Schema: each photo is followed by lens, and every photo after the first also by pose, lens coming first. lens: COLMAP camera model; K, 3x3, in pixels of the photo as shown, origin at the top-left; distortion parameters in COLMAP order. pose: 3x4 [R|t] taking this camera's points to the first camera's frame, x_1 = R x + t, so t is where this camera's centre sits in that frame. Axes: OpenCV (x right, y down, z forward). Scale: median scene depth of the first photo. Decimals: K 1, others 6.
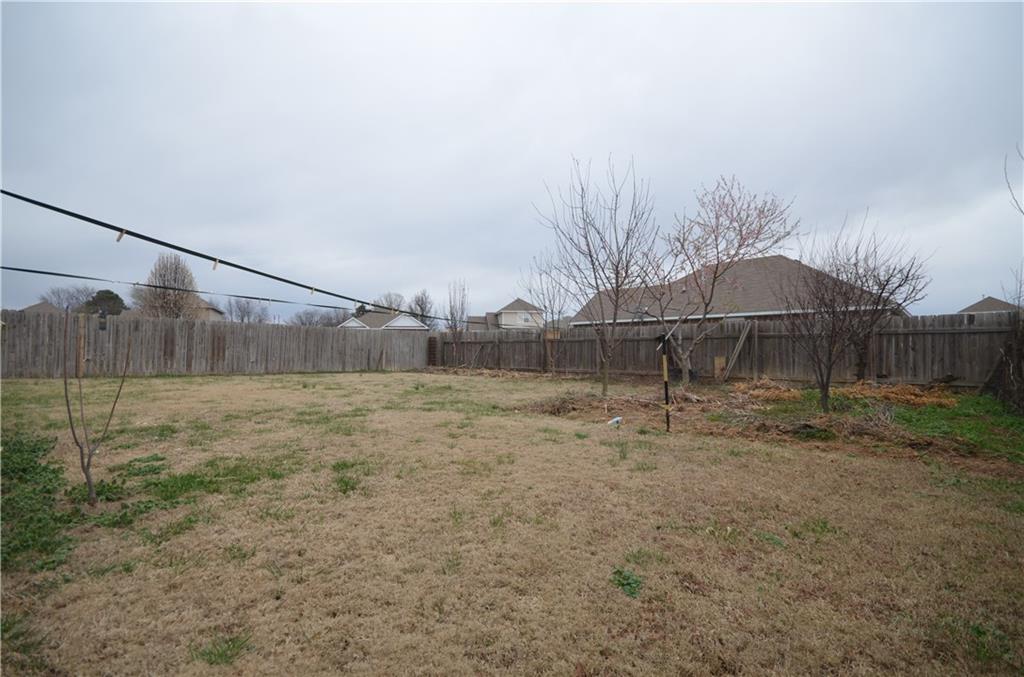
lens RADIAL K [[447.6, 0, 517.7], [0, 447.6, 334.0], [0, 0, 1]] dist [0.010239, -0.012691]
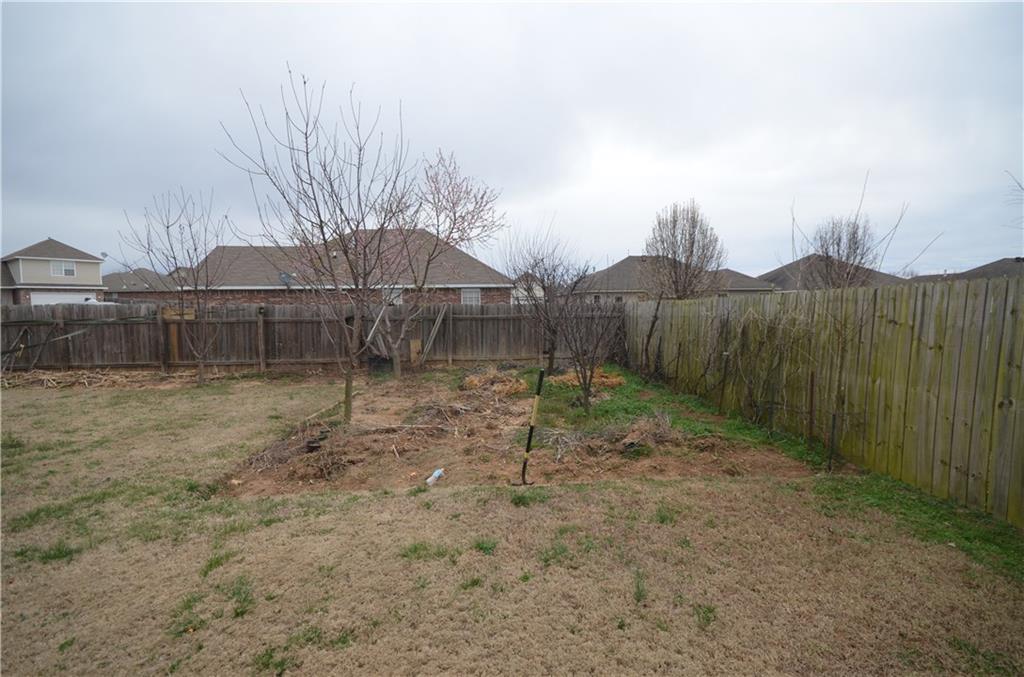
lens RADIAL K [[447.6, 0, 517.7], [0, 447.6, 334.0], [0, 0, 1]] dist [0.010239, -0.012691]
pose [[0.679843, -0.051716, 0.731532, -0.087817], [-0.017884, 0.996045, 0.087037, -0.042028], [-0.733140, -0.072254, 0.676229, 0.166978]]
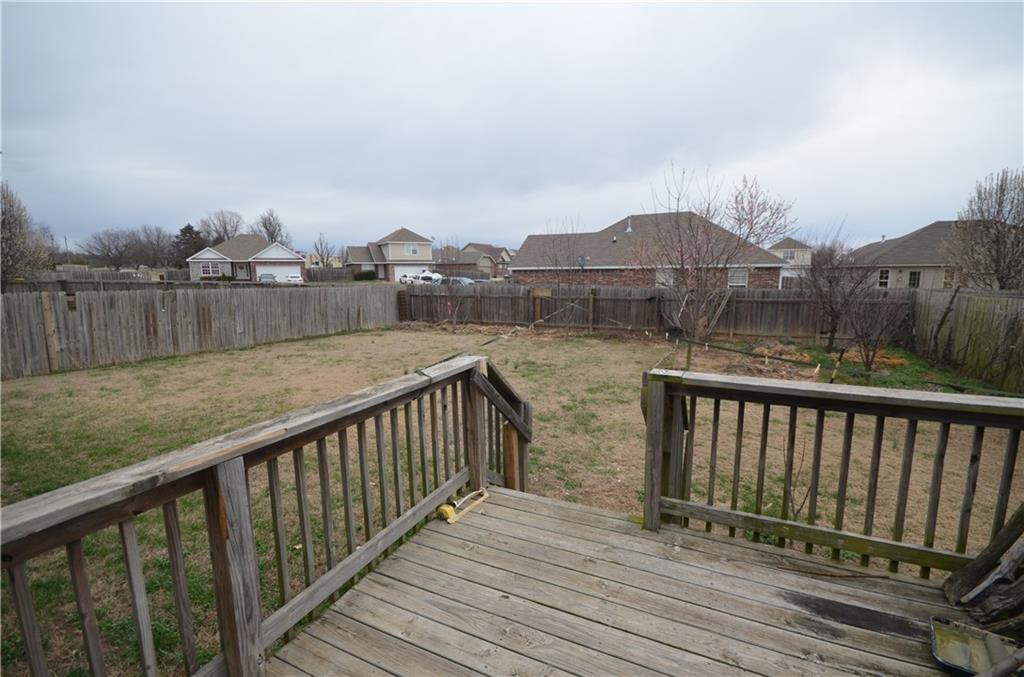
lens RADIAL K [[447.6, 0, 517.7], [0, 447.6, 334.0], [0, 0, 1]] dist [0.010239, -0.012691]
pose [[0.949544, -0.048027, 0.309935, -0.363621], [-0.004952, 0.985787, 0.167929, -0.091660], [-0.313595, -0.160991, 0.935810, -0.003339]]
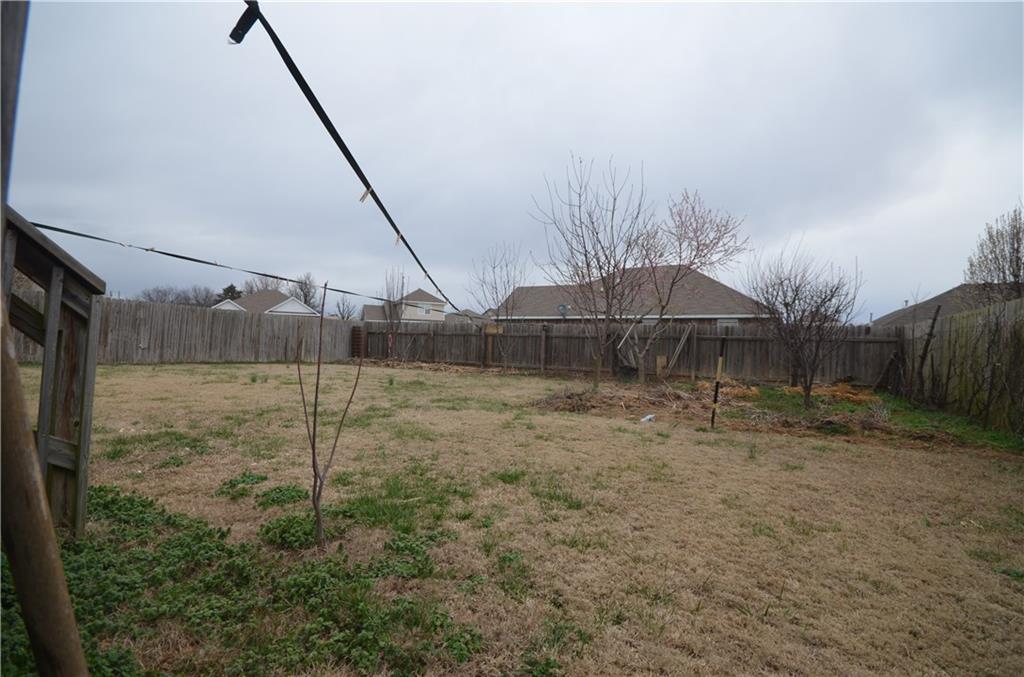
lens RADIAL K [[447.6, 0, 517.7], [0, 447.6, 334.0], [0, 0, 1]] dist [0.010239, -0.012691]
pose [[0.968854, 0.034750, 0.245183, -0.132883], [-0.038520, 0.999202, 0.010595, -0.000030], [-0.244619, -0.019710, 0.969419, 0.030924]]
